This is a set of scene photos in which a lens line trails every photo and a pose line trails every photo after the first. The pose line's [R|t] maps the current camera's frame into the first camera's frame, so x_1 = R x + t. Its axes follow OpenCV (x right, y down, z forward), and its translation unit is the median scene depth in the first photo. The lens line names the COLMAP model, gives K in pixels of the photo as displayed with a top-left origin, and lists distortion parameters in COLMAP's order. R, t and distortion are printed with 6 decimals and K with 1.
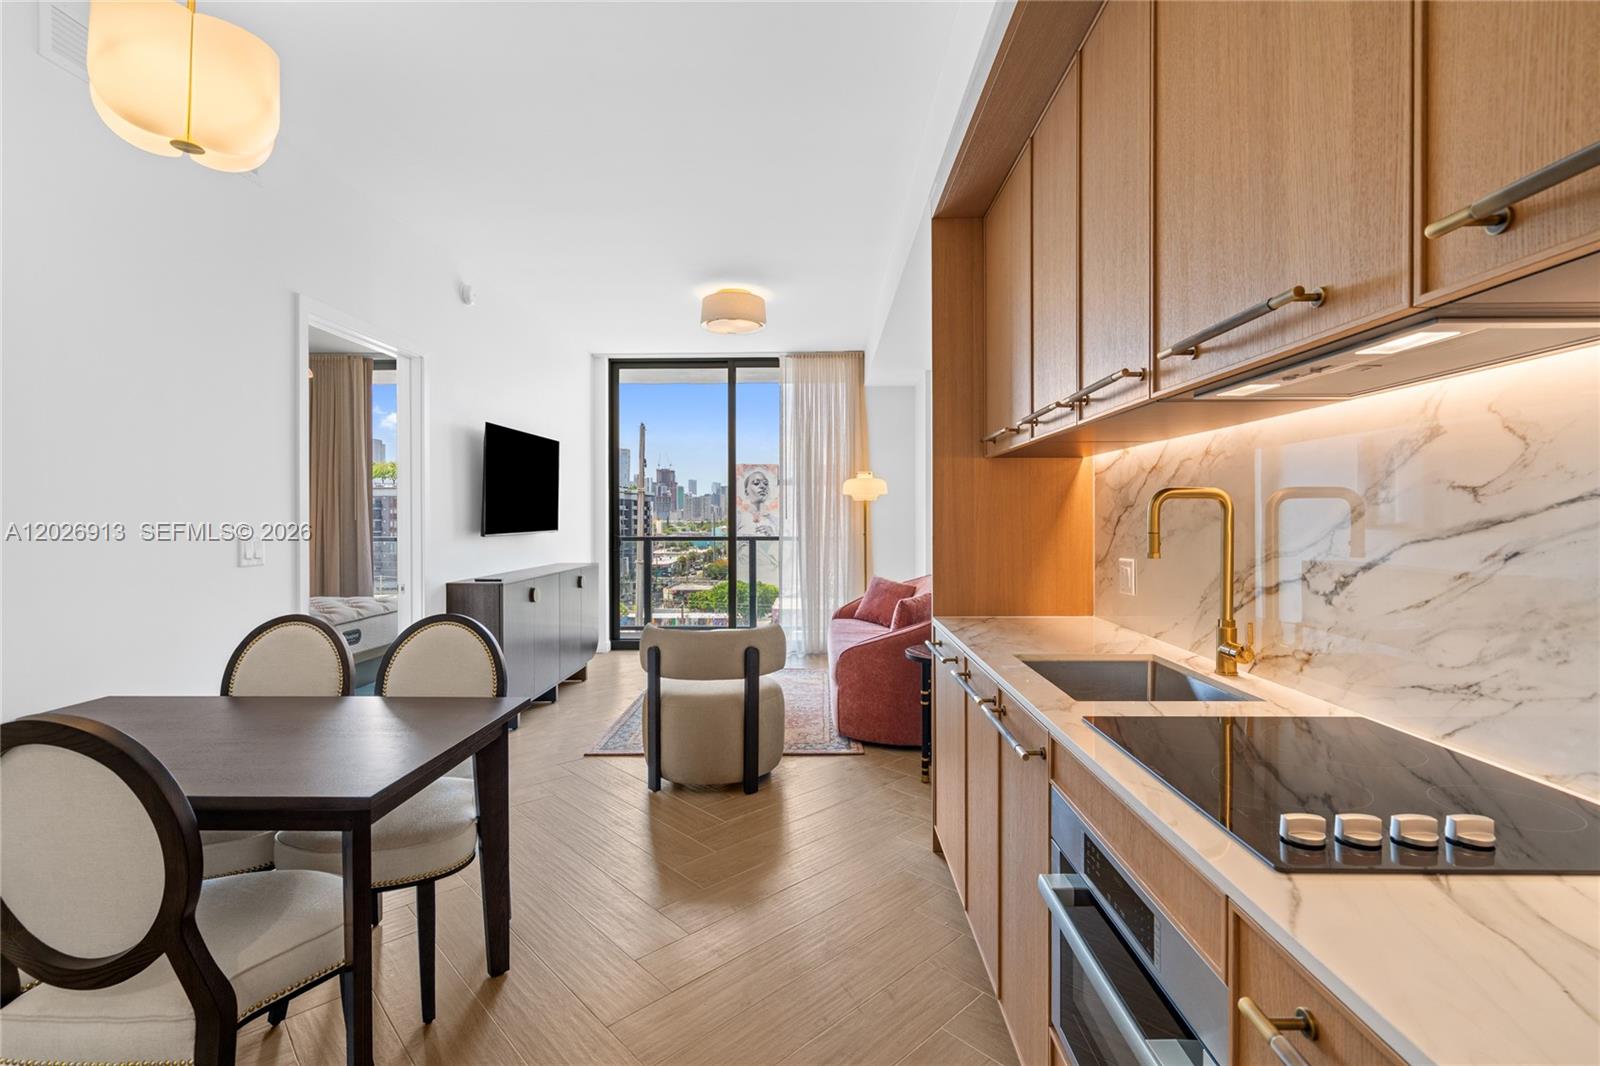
lens RADIAL K [[728.2, 0, 803.9], [0, 728.2, 523.6], [0, 0, 1]] dist [-0.011913, 0.008384]
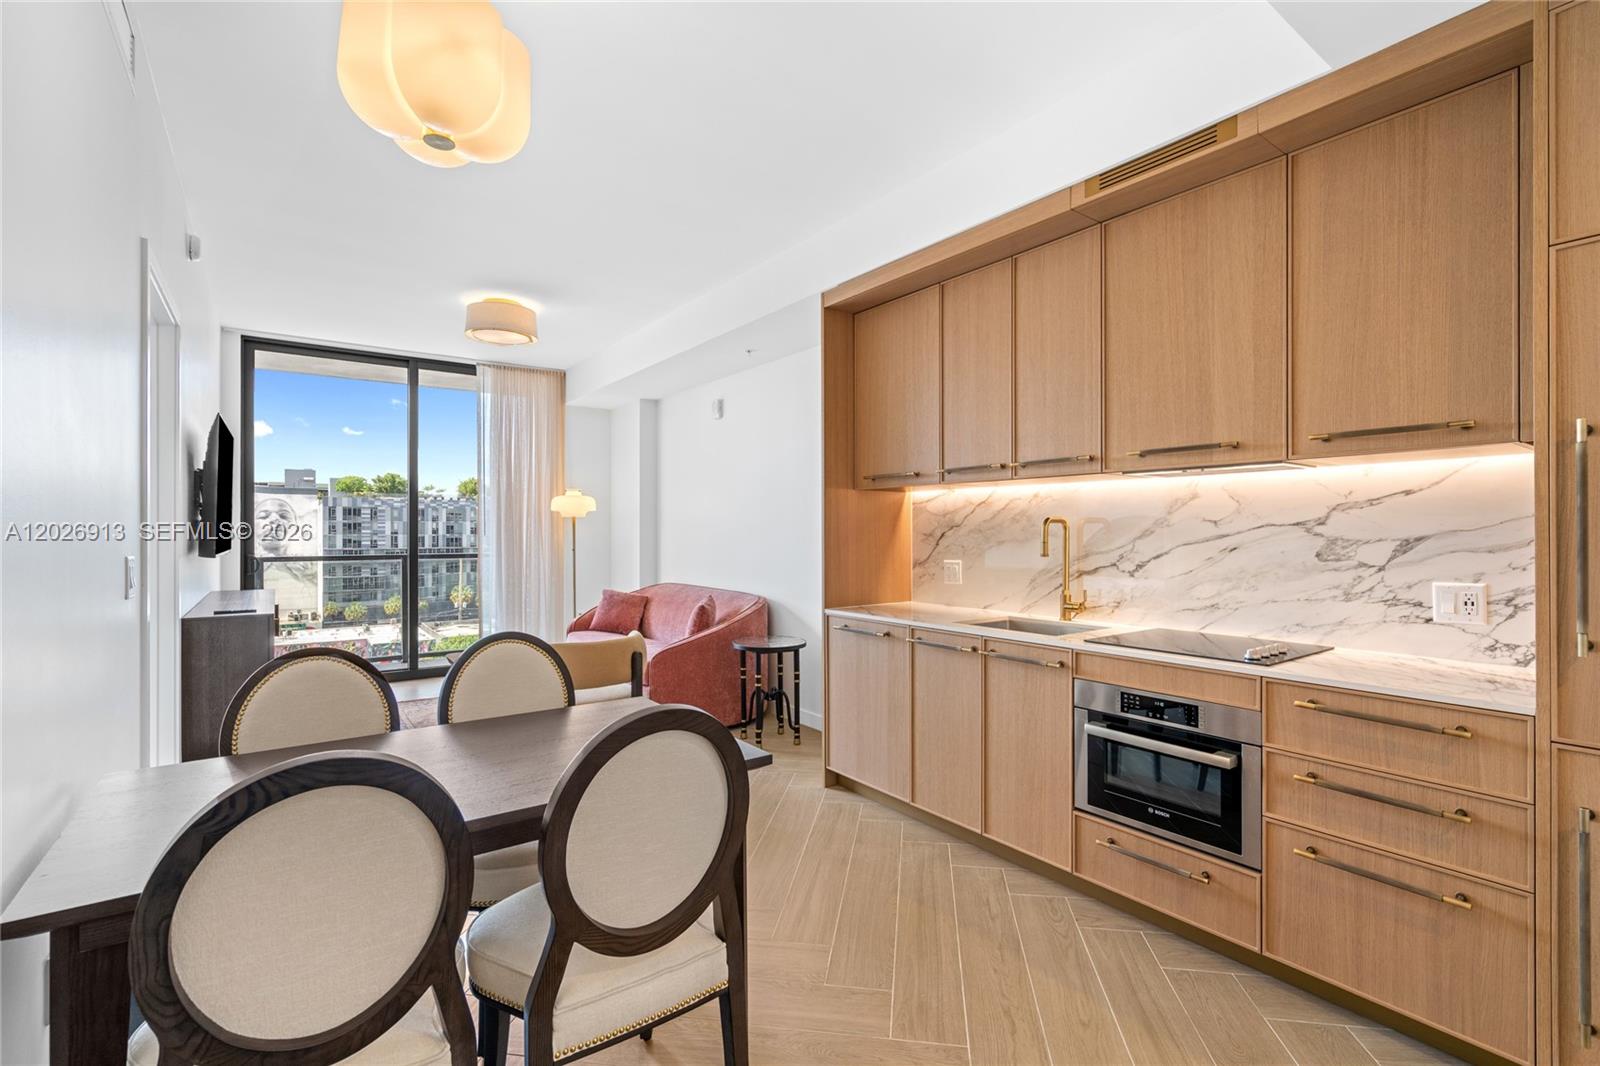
lens RADIAL K [[720.0, 0, 807.3], [0, 720.0, 531.5], [0, 0, 1]] dist [-0.002817, 0.001419]
pose [[0.792196, 0.001432, 0.610265, -0.836350], [0.004946, 0.999949, -0.008767, -0.000796], [-0.610247, 0.009964, 0.792149, -0.024529]]
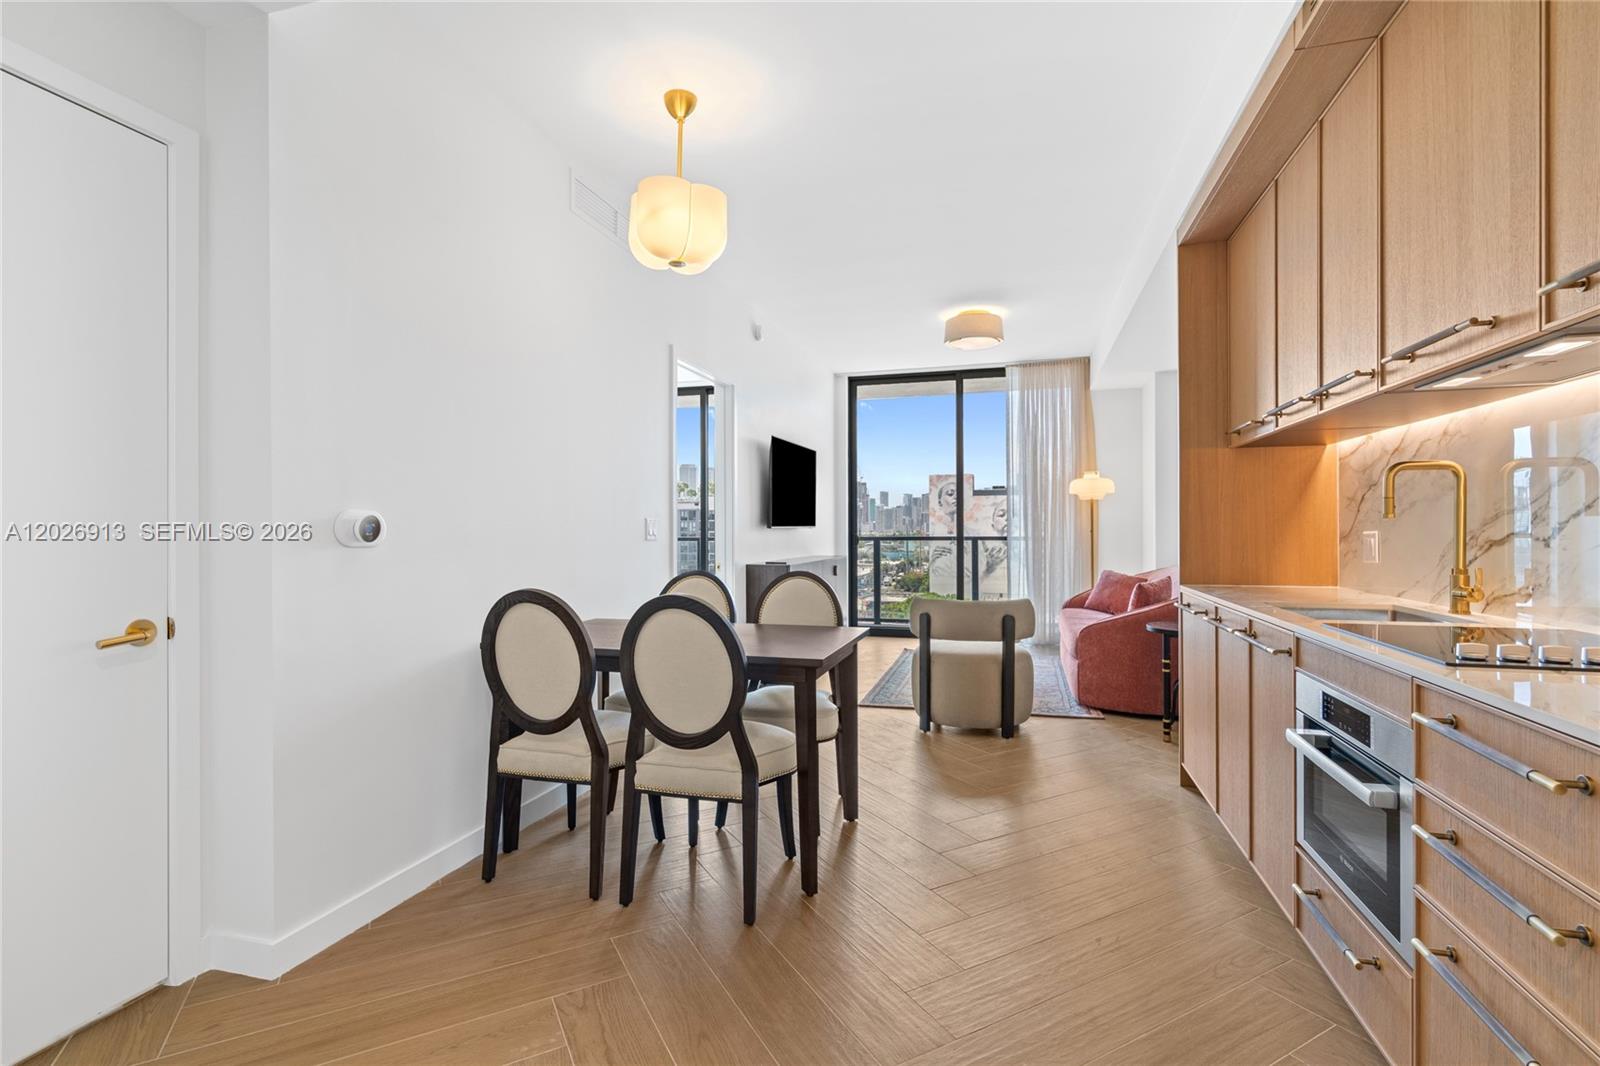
lens RADIAL K [[732.4, 0, 803.5], [0, 732.4, 532.1], [0, 0, 1]] dist [-0.002434, 0.000951]
pose [[0.965913, -0.001497, -0.258864, -0.133860], [0.000313, 0.999989, -0.004615, 0.062303], [0.258868, 0.004377, 0.965903, -0.385178]]
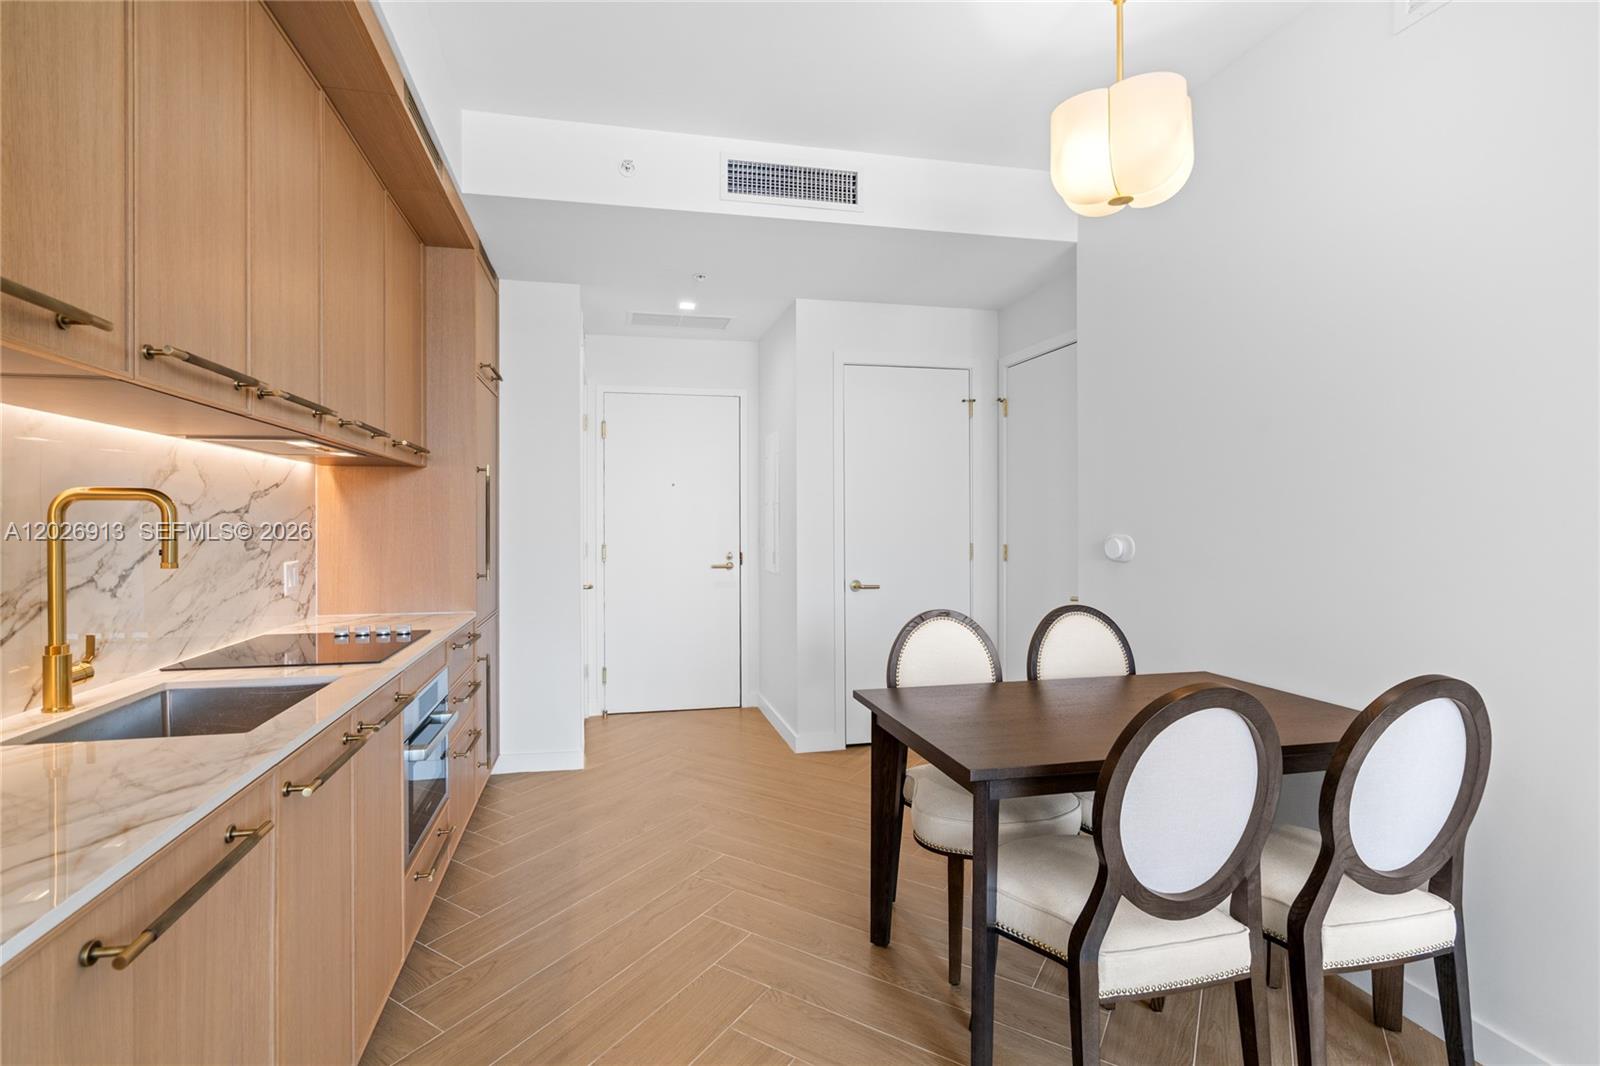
lens RADIAL K [[746.4, 0, 757.5], [0, 746.4, 522.8], [0, 0, 1]] dist [0.000305, 0.000482]
pose [[-0.976215, 0.004529, -0.216756, -0.014540], [0.002032, 0.999929, 0.011742, -0.013479], [0.216794, 0.011022, -0.976155, 1.643908]]
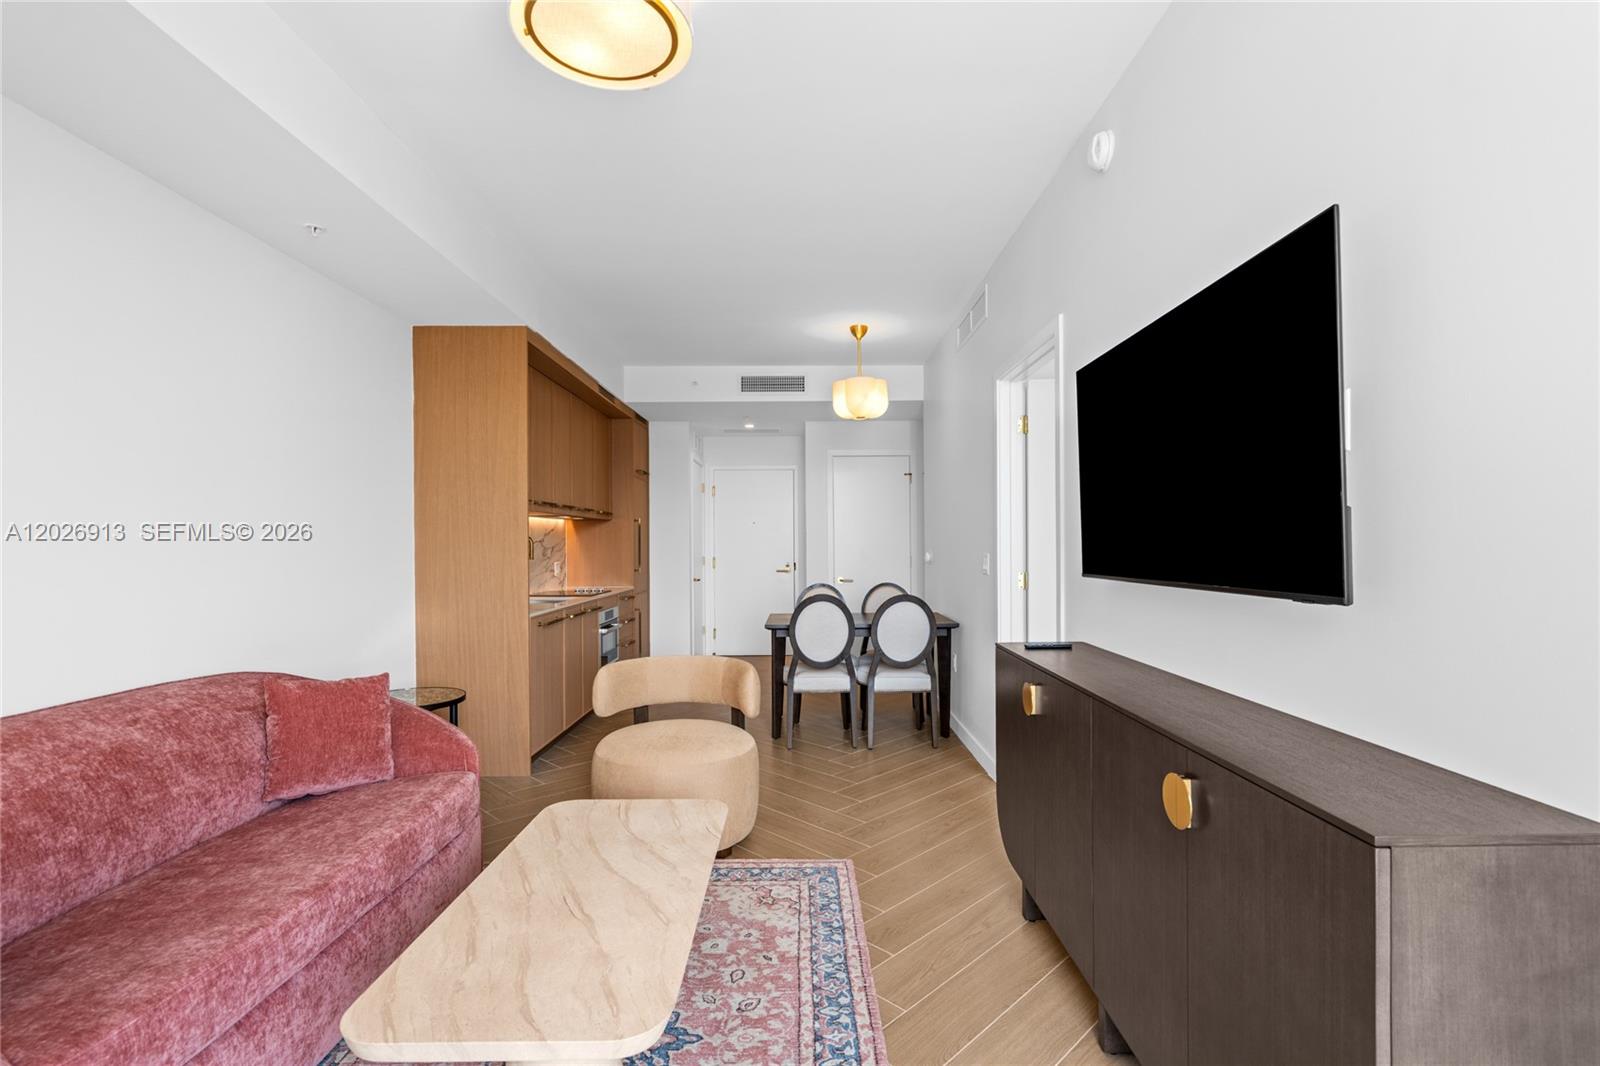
lens RADIAL K [[724.1, 0, 798.4], [0, 724.1, 544.5], [0, 0, 1]] dist [-0.000419, 0.000399]
pose [[-0.999866, 0.007379, -0.014626, -0.443332], [0.007225, 0.999918, 0.010583, -0.028854], [0.014702, 0.010475, -0.999837, 3.164179]]
